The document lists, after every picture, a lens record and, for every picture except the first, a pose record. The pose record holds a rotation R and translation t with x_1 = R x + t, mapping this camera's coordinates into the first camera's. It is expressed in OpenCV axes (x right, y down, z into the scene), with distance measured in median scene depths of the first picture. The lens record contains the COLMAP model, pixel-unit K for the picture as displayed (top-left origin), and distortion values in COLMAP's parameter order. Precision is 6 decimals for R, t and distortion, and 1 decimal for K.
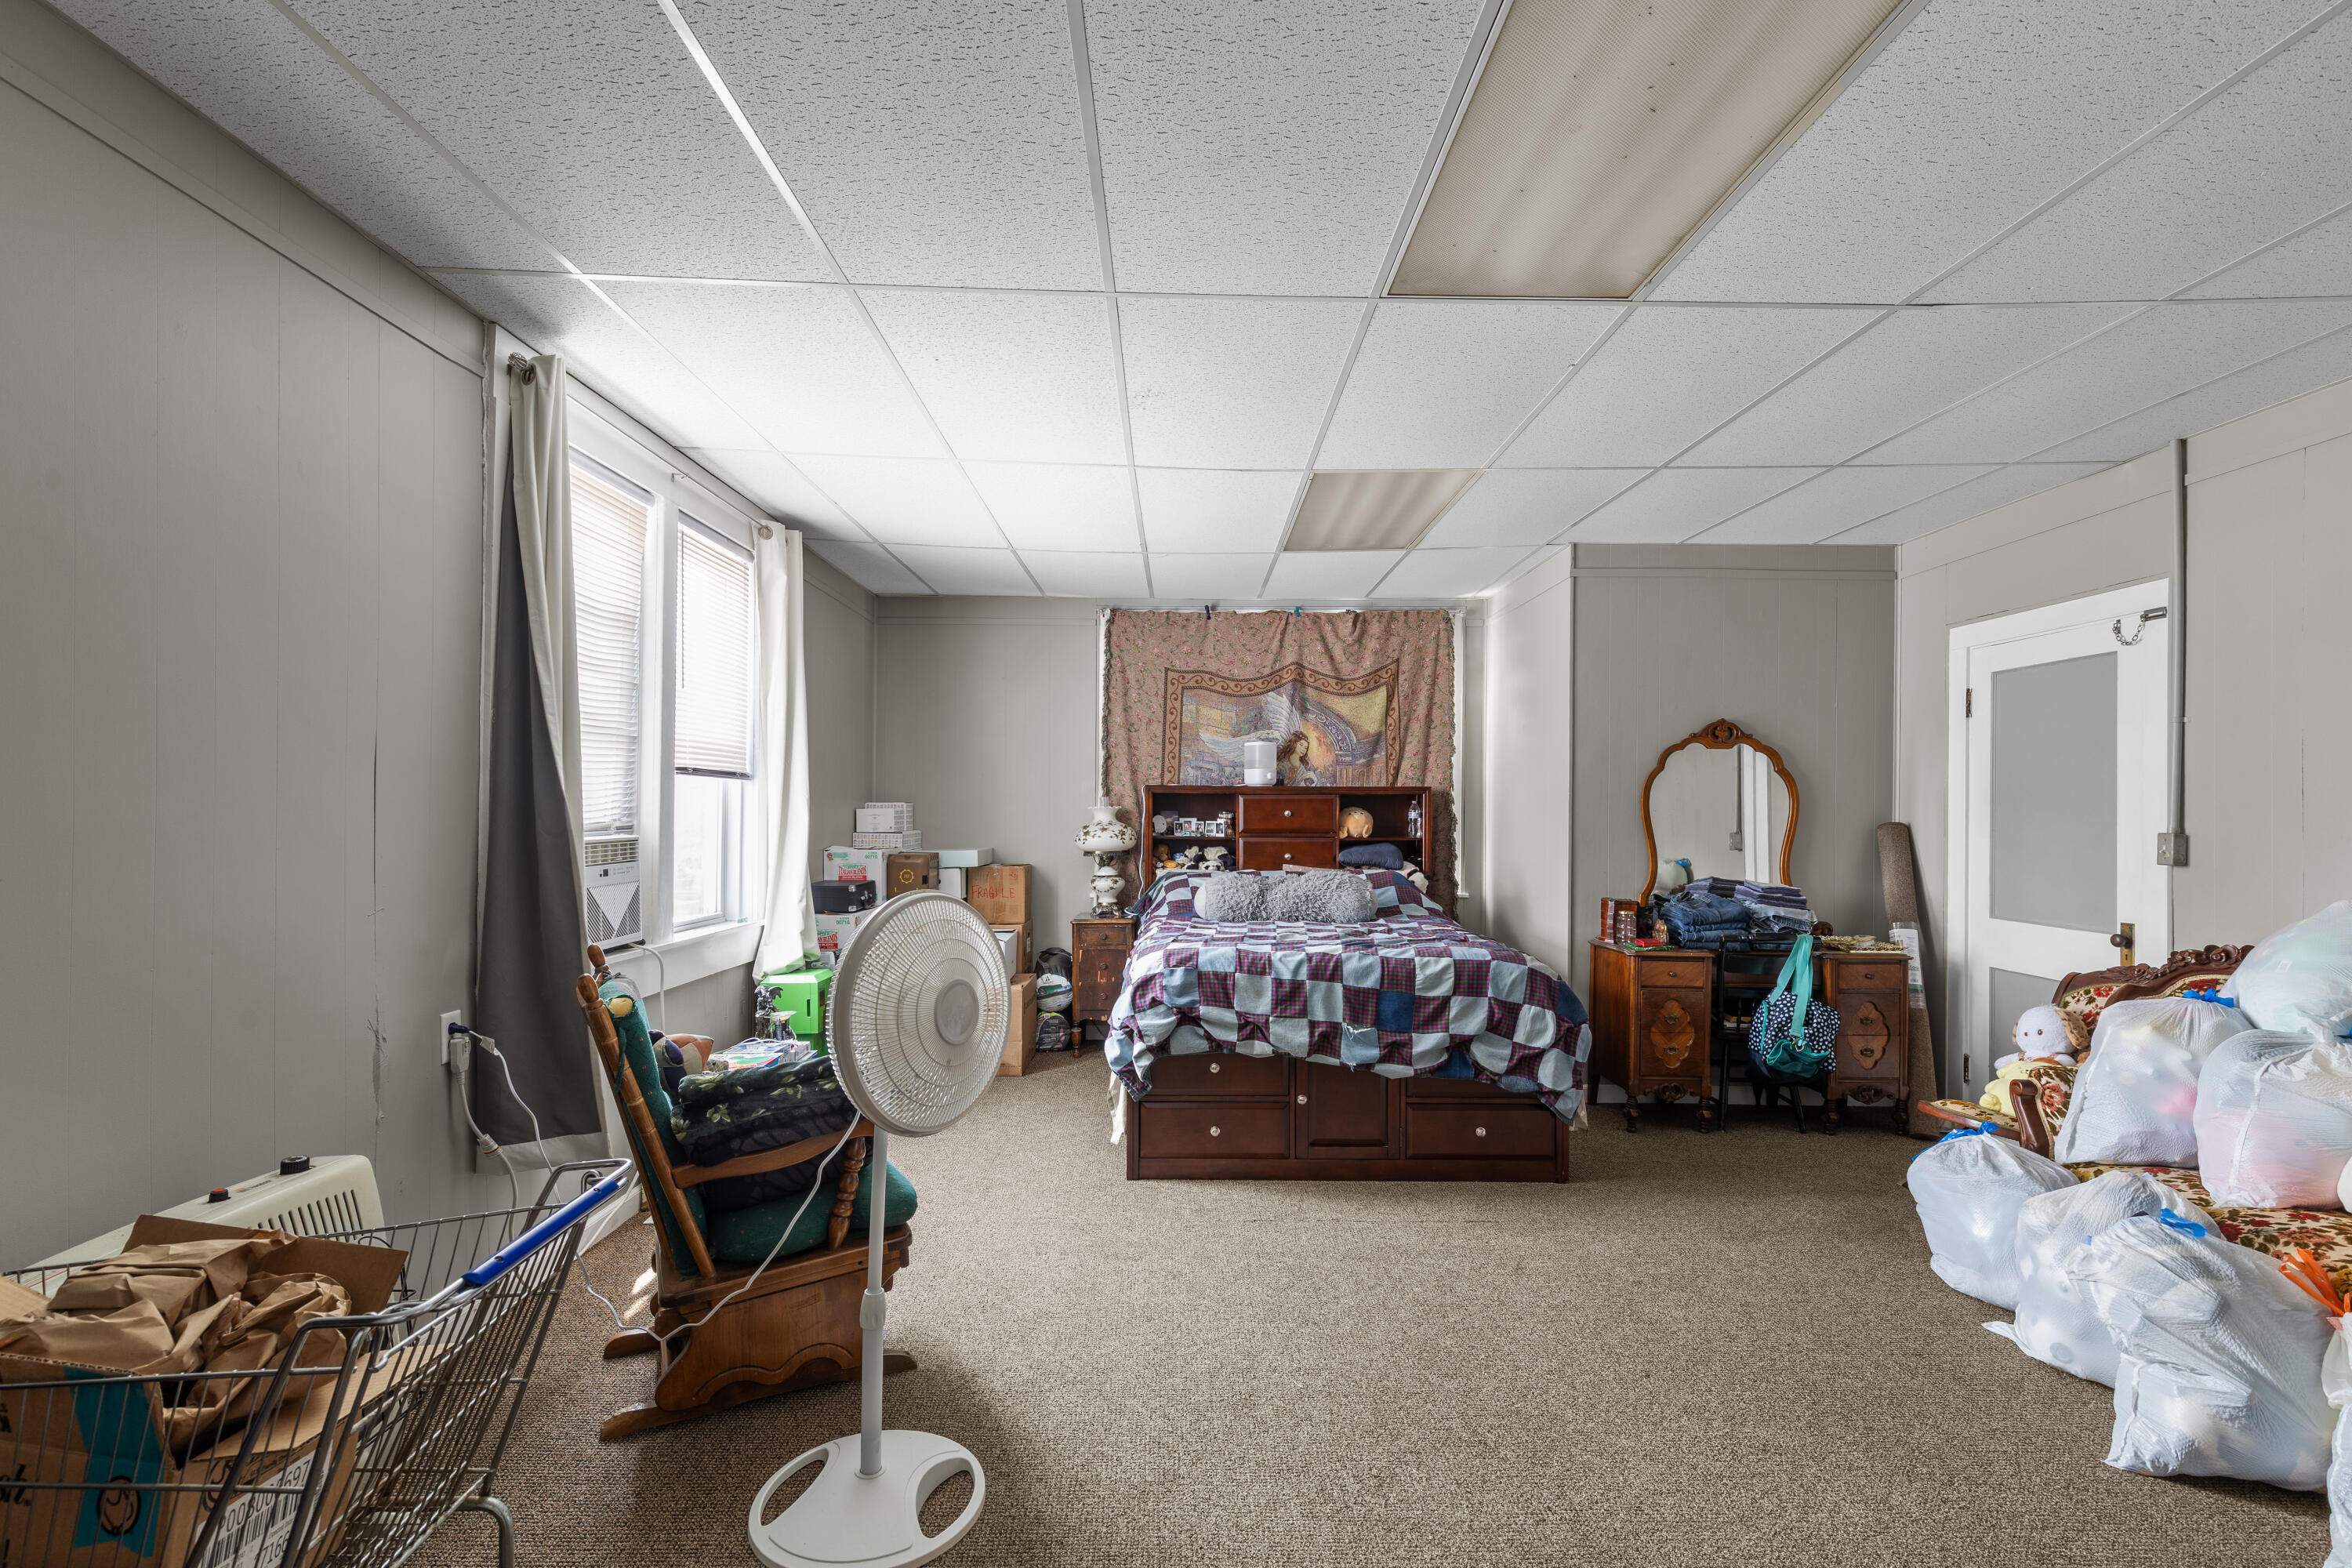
lens RADIAL K [[1072.8, 0, 1174.6], [0, 1072.8, 805.8], [0, 0, 1]] dist [0.017174, -0.000227]
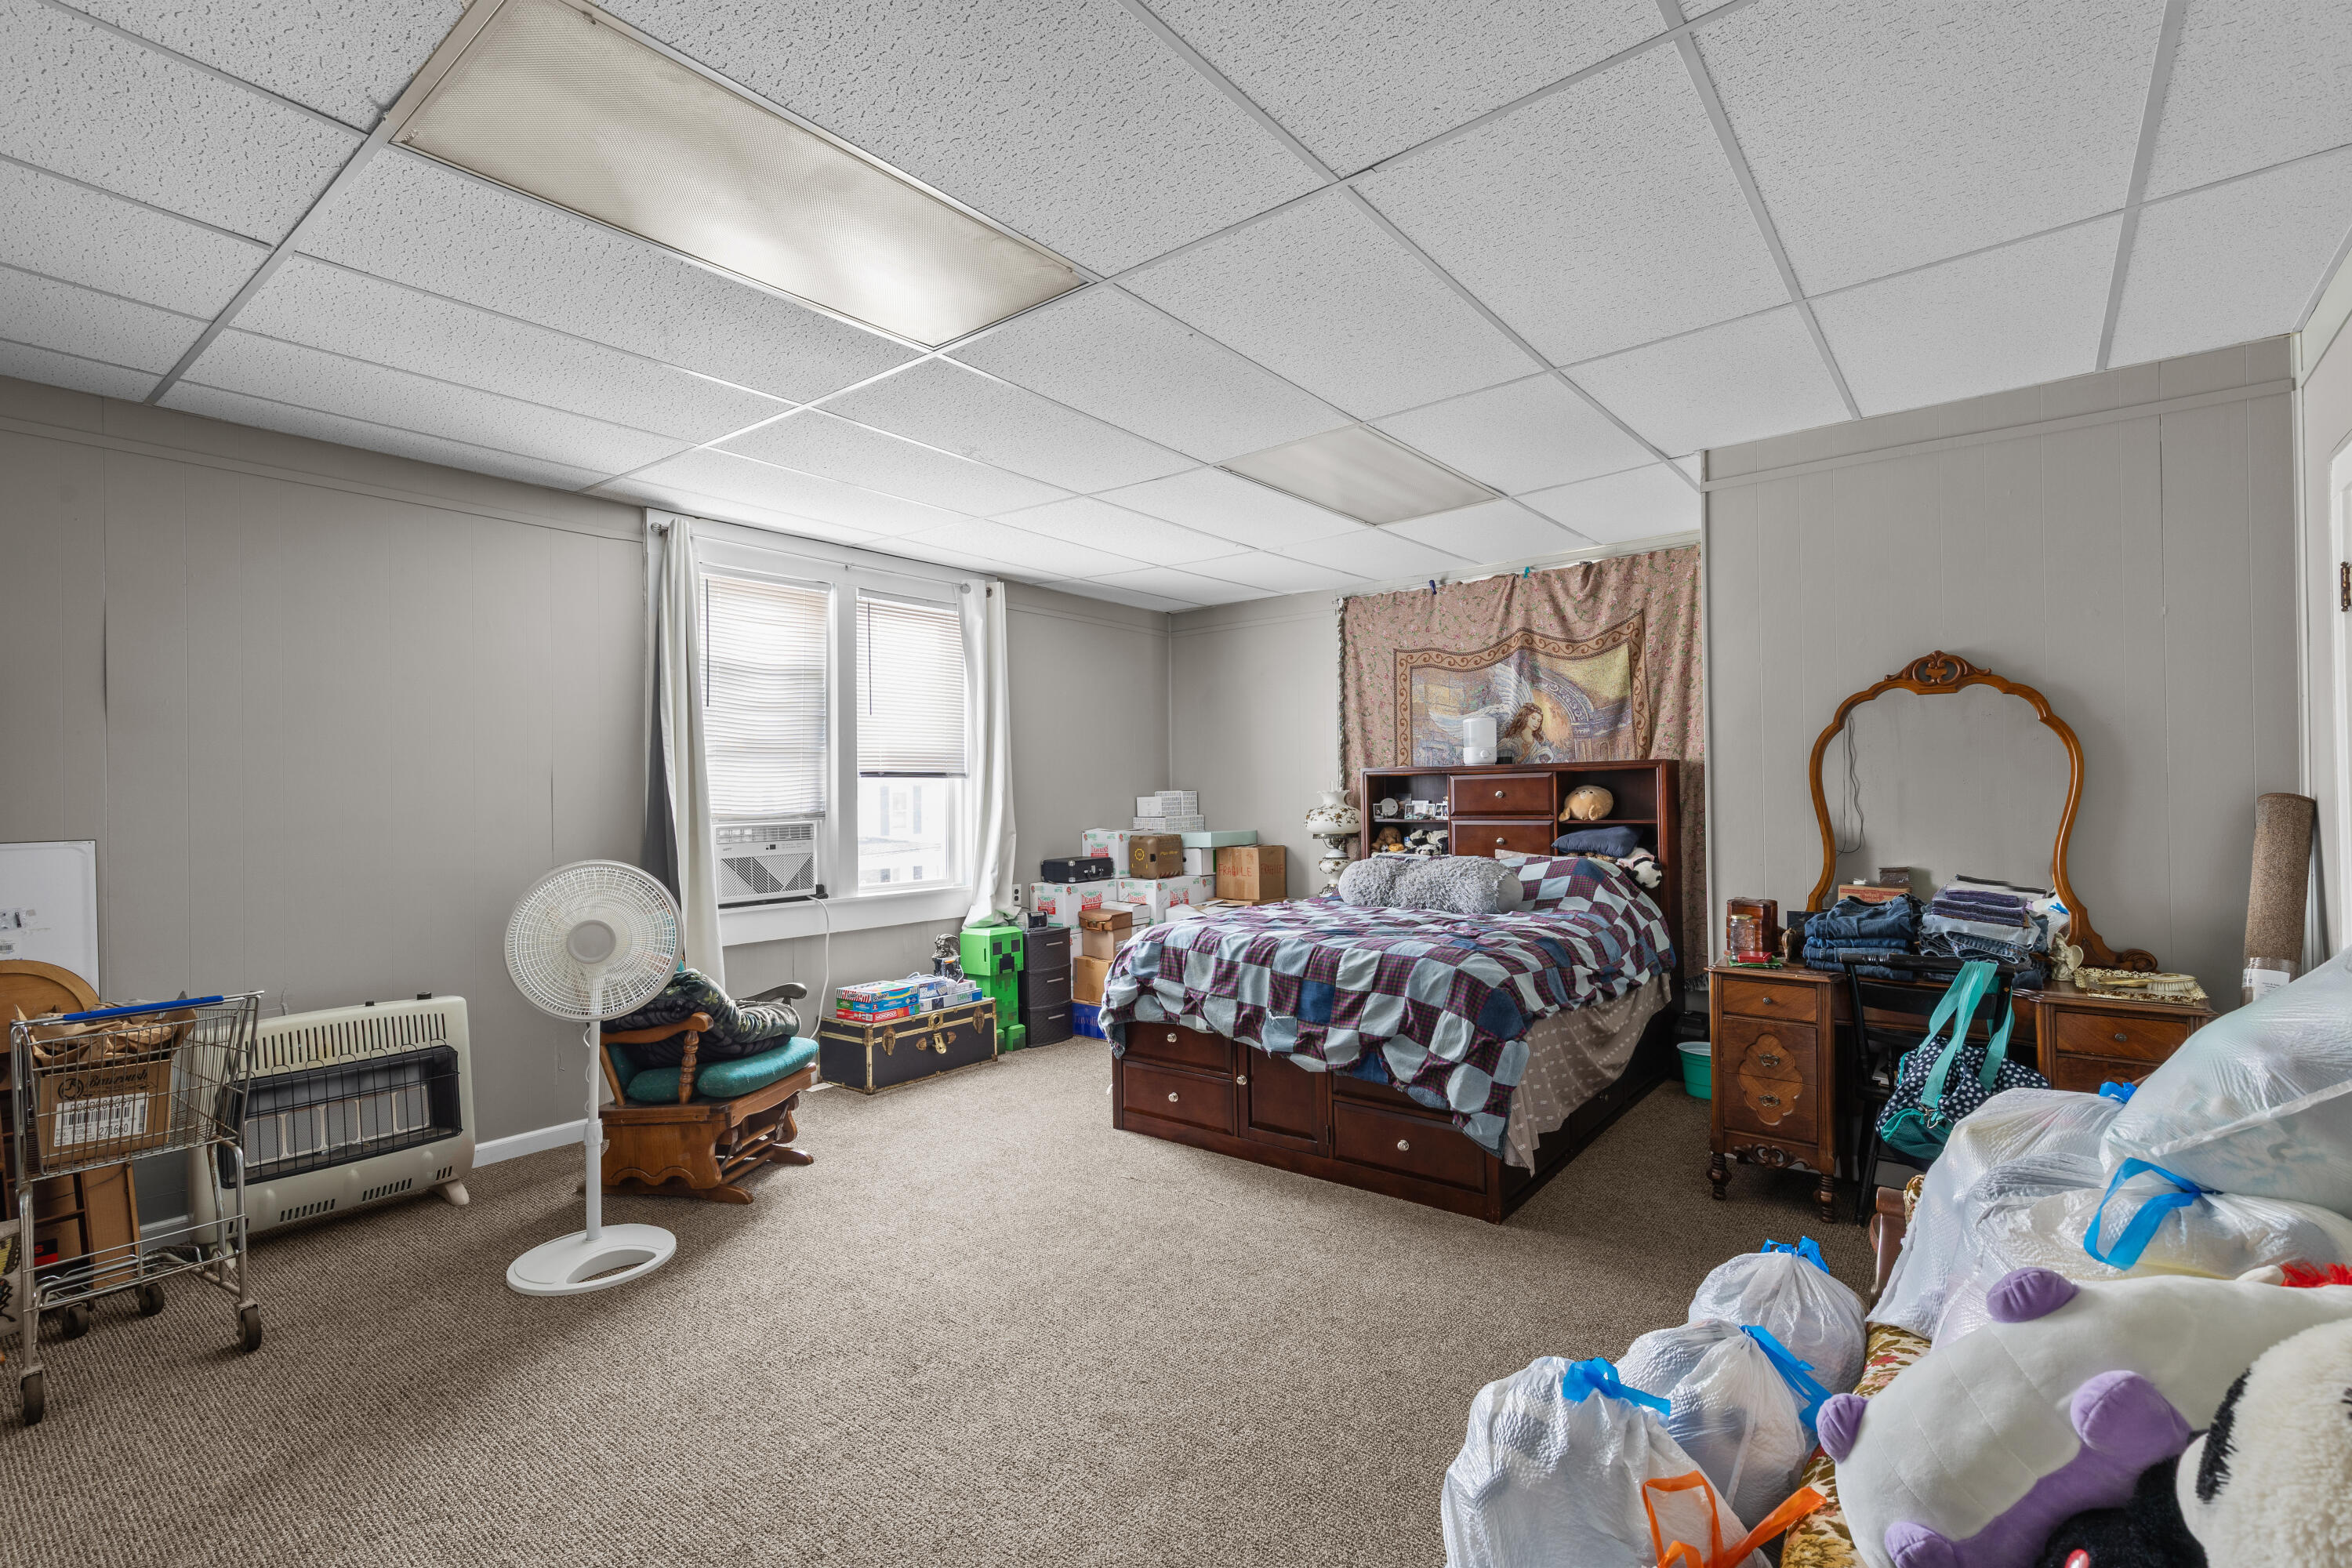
lens RADIAL K [[1046.9, 0, 1176.0], [0, 1046.9, 784.0], [0, 0, 1]] dist [0.017455, -0.000451]
pose [[0.781529, -0.024708, -0.623379, 0.582715], [0.022325, 0.999683, -0.011634, 0.003503], [0.623469, -0.004825, 0.781833, 0.157535]]
